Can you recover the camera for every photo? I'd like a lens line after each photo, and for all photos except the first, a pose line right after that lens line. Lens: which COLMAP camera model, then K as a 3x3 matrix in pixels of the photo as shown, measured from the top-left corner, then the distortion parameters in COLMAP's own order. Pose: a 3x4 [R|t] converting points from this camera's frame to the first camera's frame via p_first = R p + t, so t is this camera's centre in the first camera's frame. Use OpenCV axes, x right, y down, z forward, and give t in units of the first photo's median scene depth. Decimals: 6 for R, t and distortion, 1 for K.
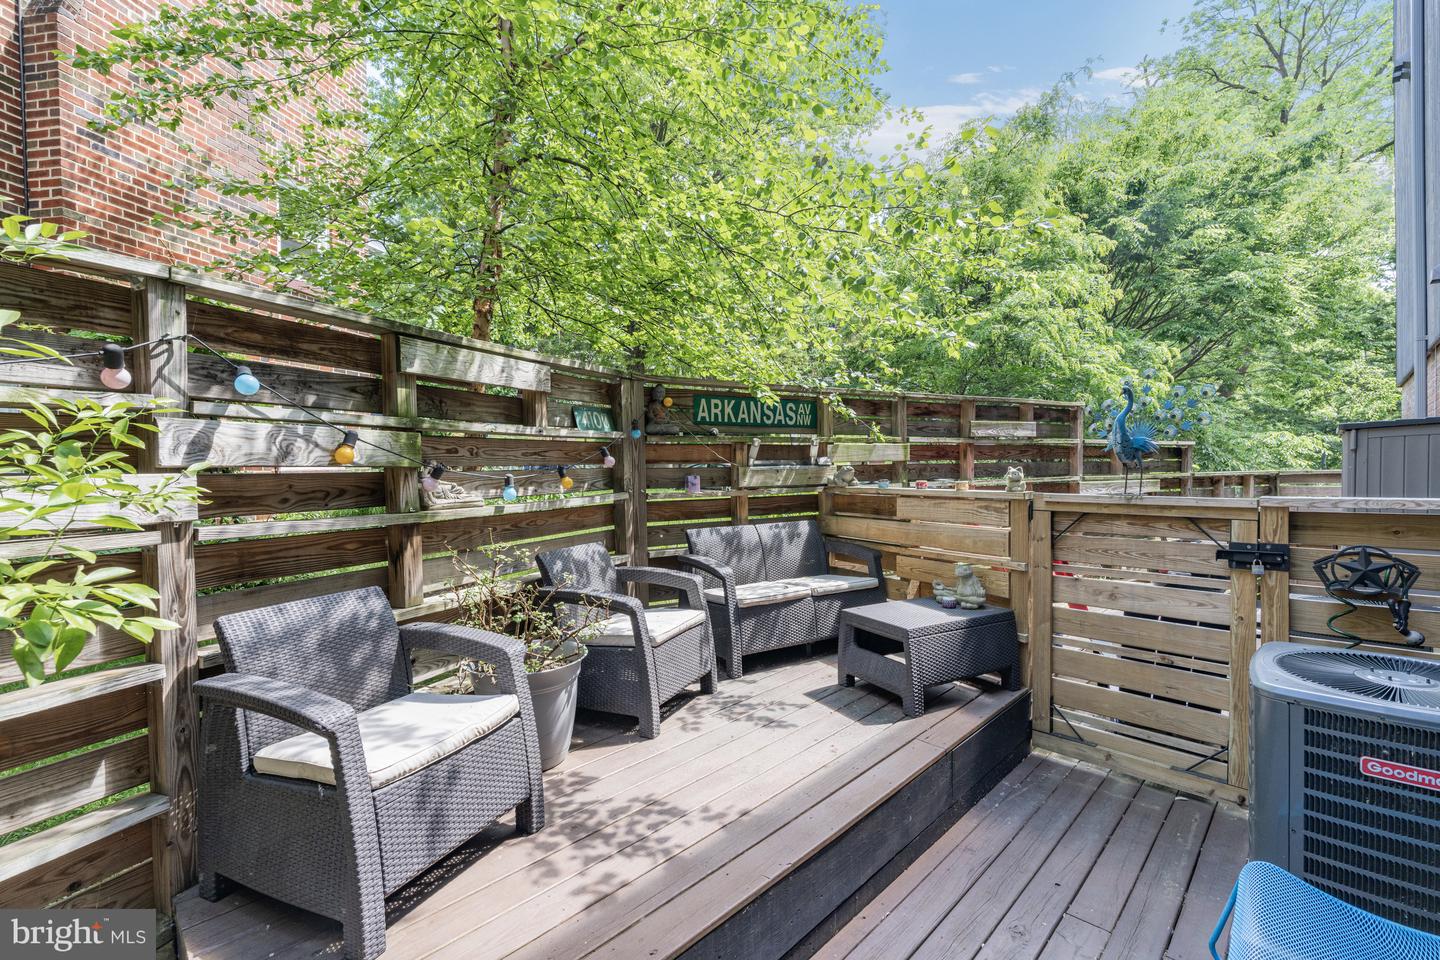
lens RADIAL K [[667.7, 0, 720.0], [0, 667.7, 480.0], [0, 0, 1]] dist [0.001083, -0.000119]
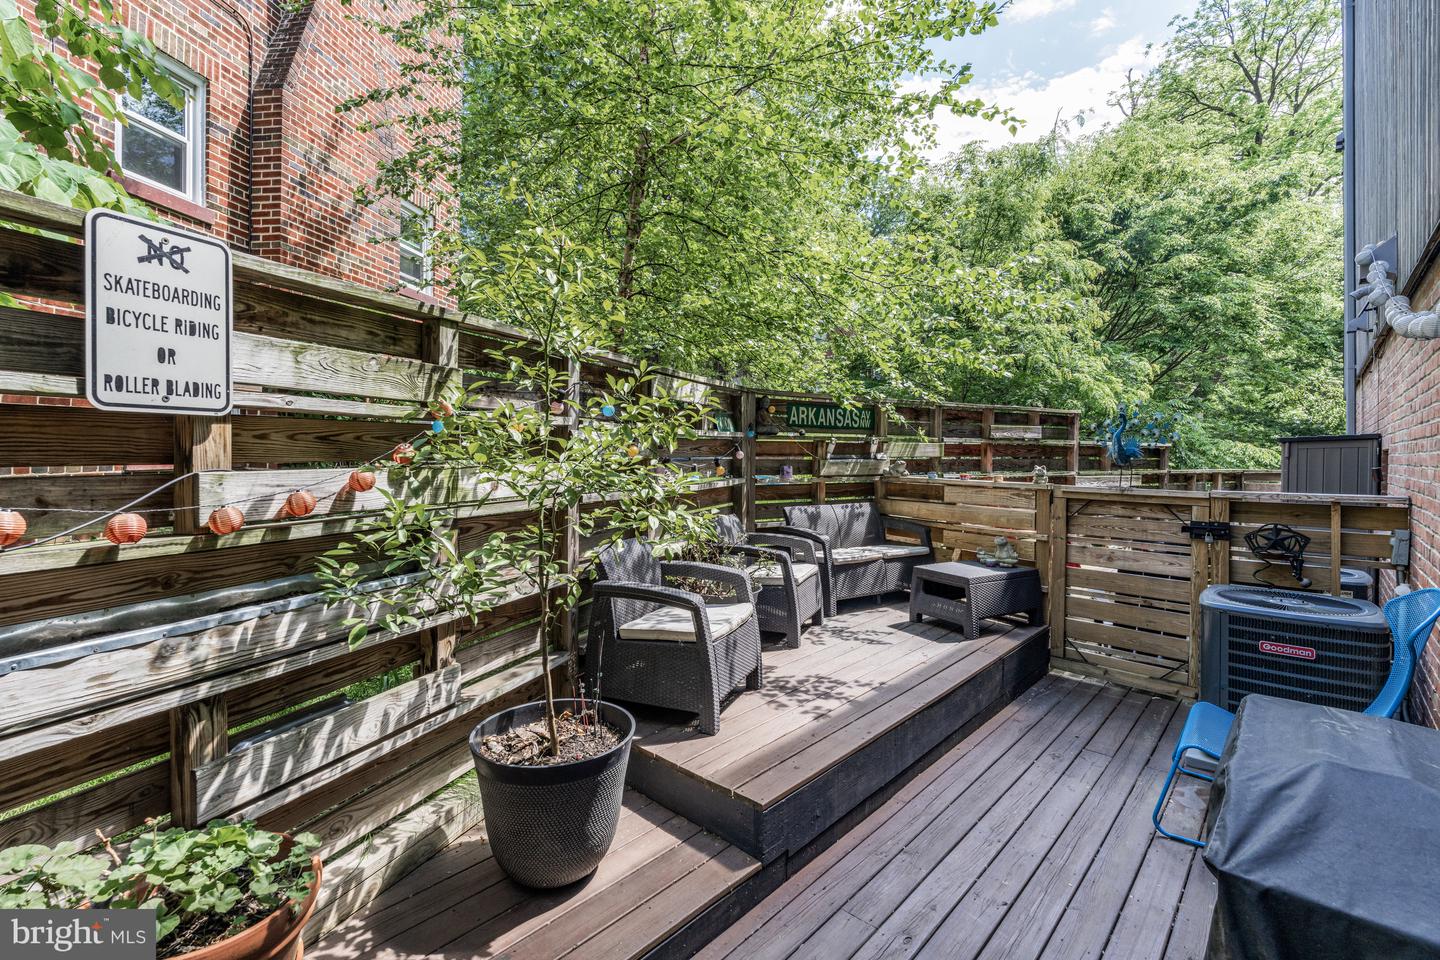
lens RADIAL K [[662.2, 0, 714.5], [0, 662.2, 453.2], [0, 0, 1]] dist [0.003974, 0.000419]
pose [[0.999672, 0.021914, 0.013269, -0.191595], [-0.021674, 0.999603, -0.017980, -0.004680], [-0.013658, 0.017686, 0.999750, -0.279002]]
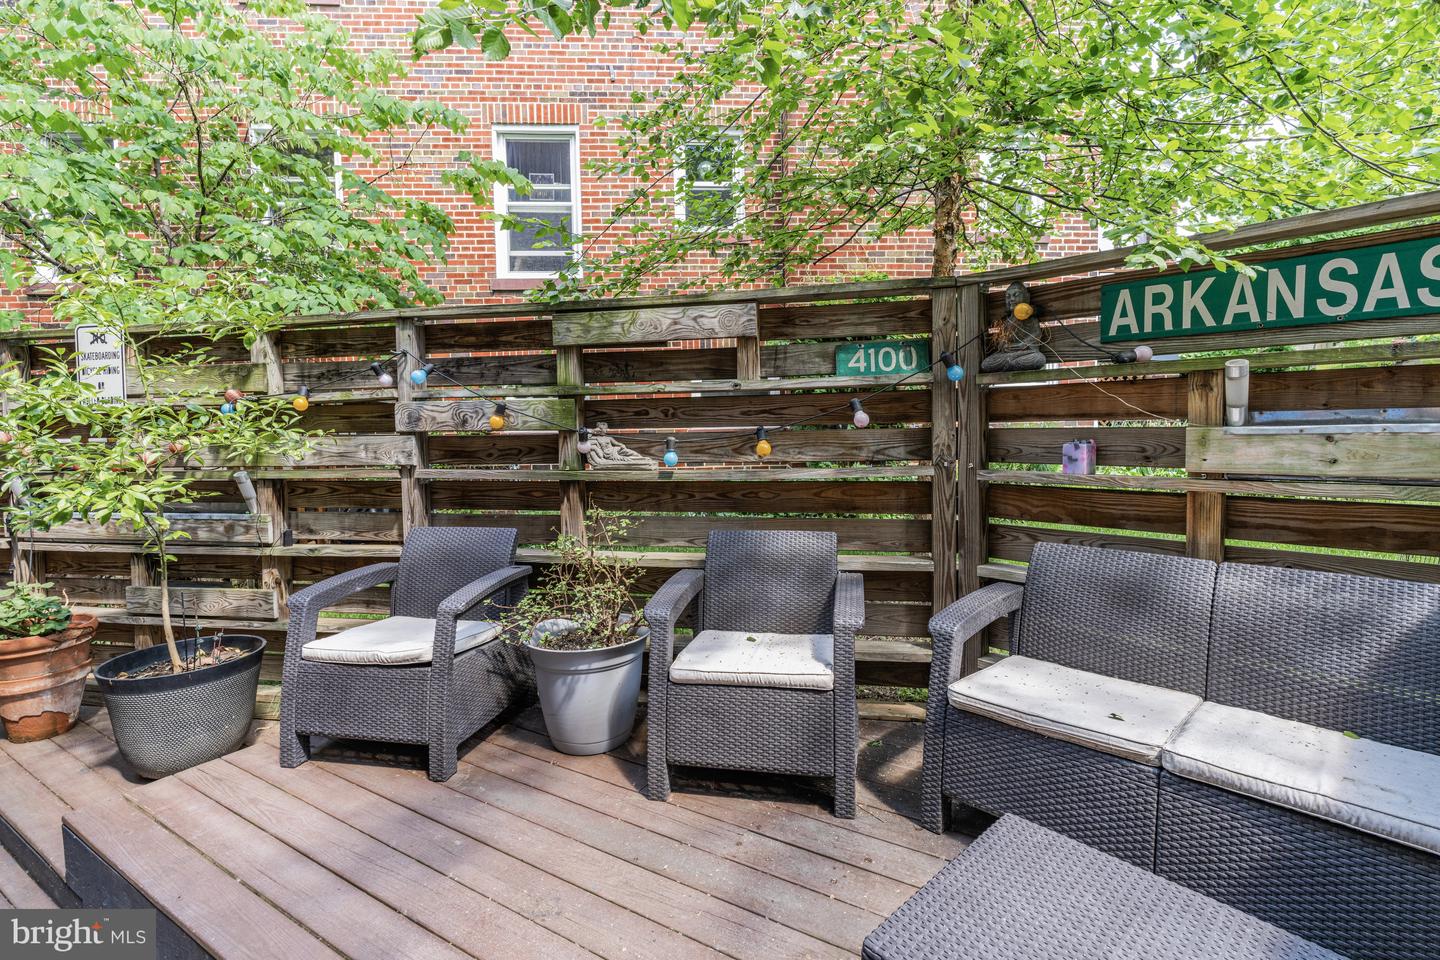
lens RADIAL K [[628.6, 0, 720.0], [0, 628.6, 480.0], [0, 0, 1]] dist [-0.019870, 0.000054]
pose [[0.236244, 0.083402, -0.968108, 0.360909], [-0.009253, 0.996458, 0.083586, -0.015296], [0.971650, -0.010789, 0.236179, 0.583726]]
